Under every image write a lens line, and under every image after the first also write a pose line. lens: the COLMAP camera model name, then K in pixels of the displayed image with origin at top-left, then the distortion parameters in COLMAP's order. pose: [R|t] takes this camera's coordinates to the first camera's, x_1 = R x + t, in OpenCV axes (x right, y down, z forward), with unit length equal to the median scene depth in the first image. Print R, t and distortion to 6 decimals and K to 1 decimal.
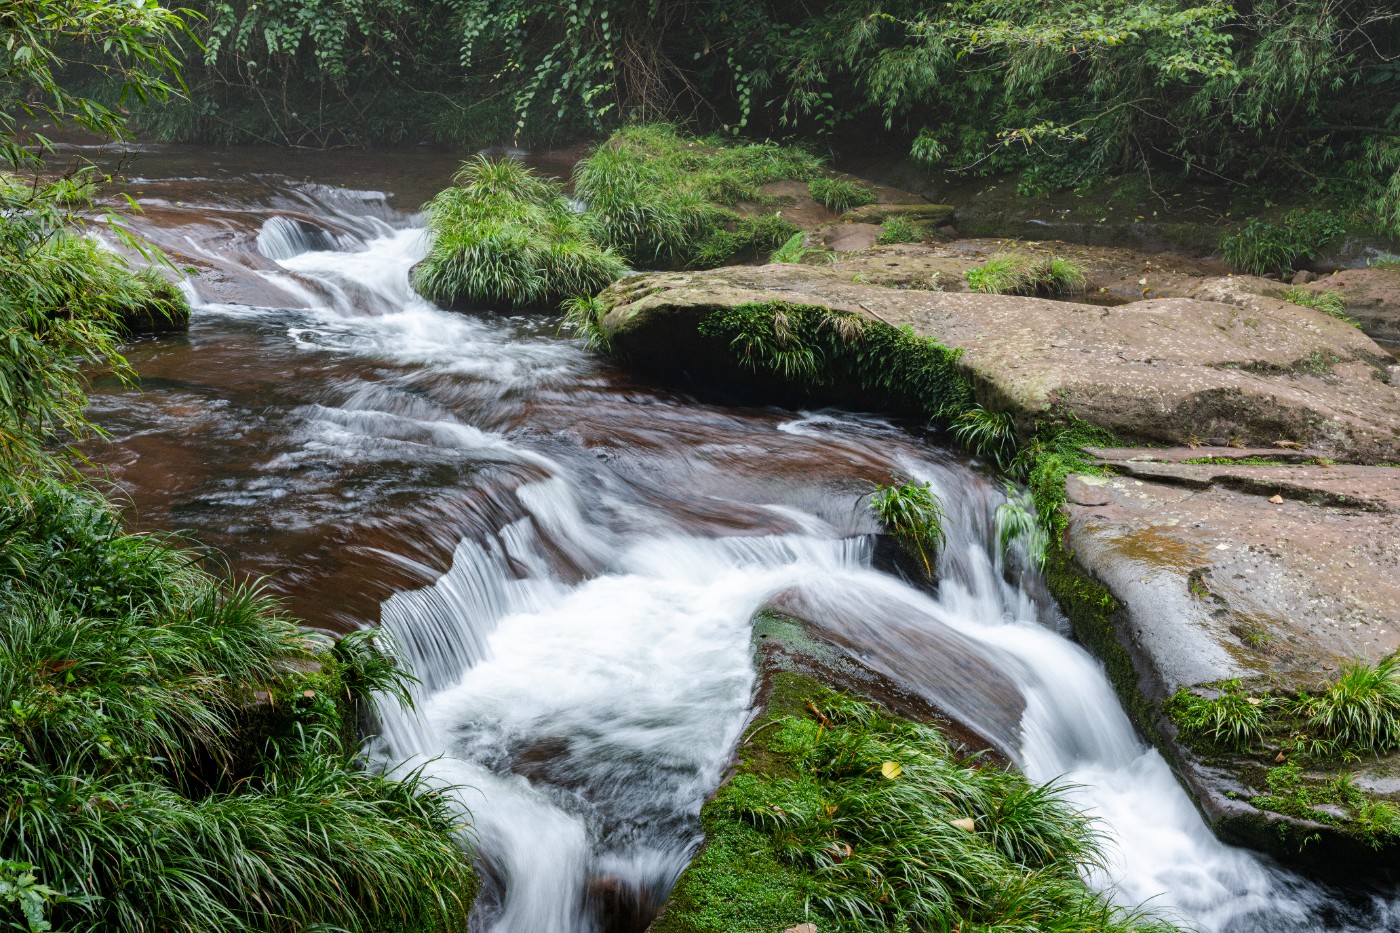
lens RADIAL K [[1891.6, 0, 699.5], [0, 1891.6, 469.1], [0, 0, 1]] dist [-0.211789, 0.000000]
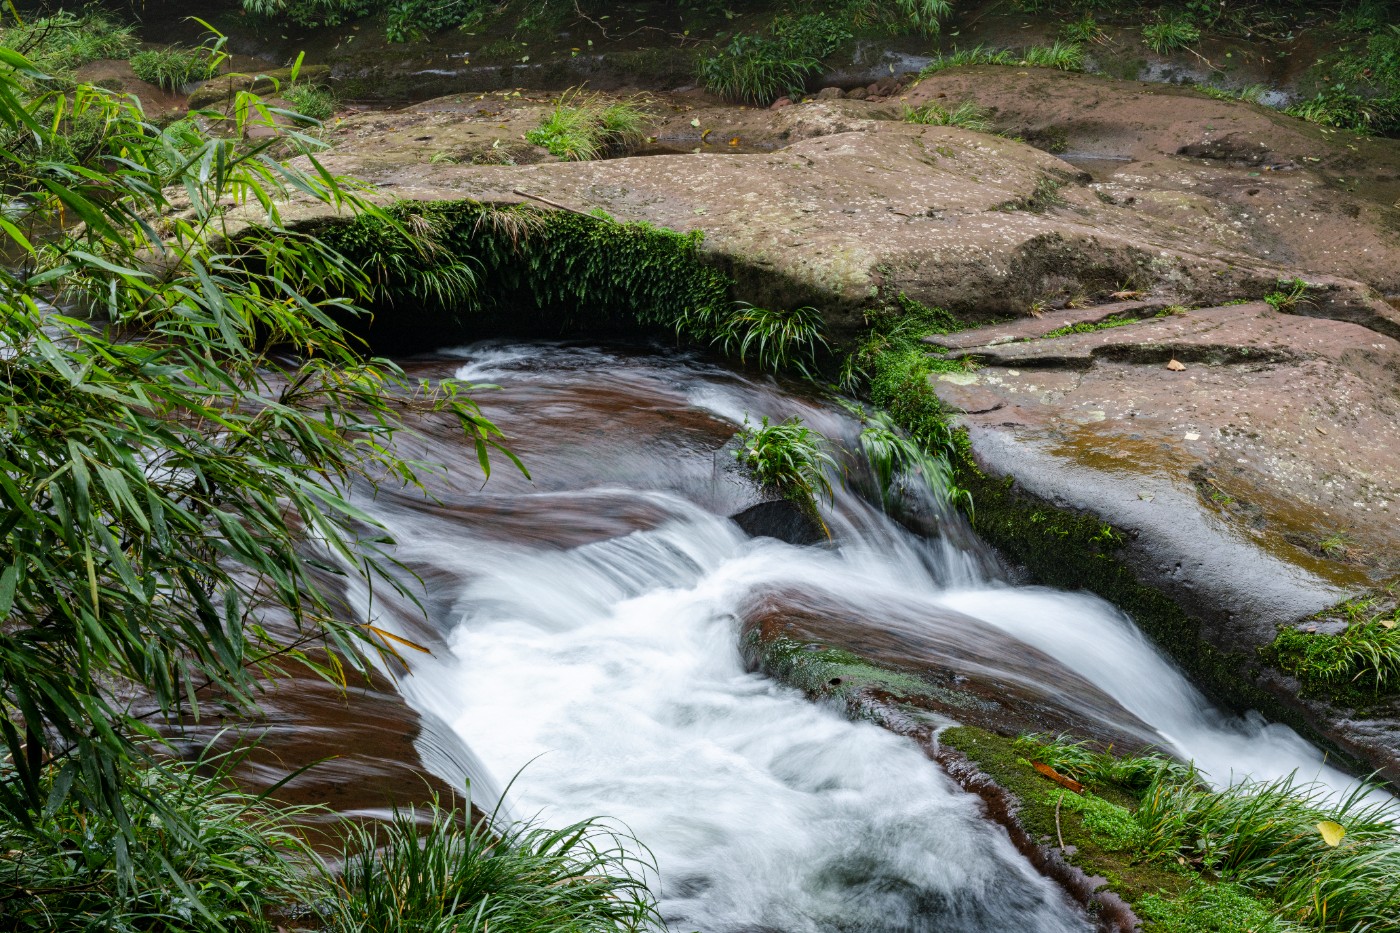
lens RADIAL K [[2188.2, 0, 700.2], [0, 2188.2, 463.9], [0, 0, 1]] dist [-0.283548, 0.000000]
pose [[0.885871, -0.175164, 0.429593, -0.254058], [0.156586, 0.984536, 0.078541, -0.043649], [-0.436707, -0.002309, 0.899601, 0.251905]]
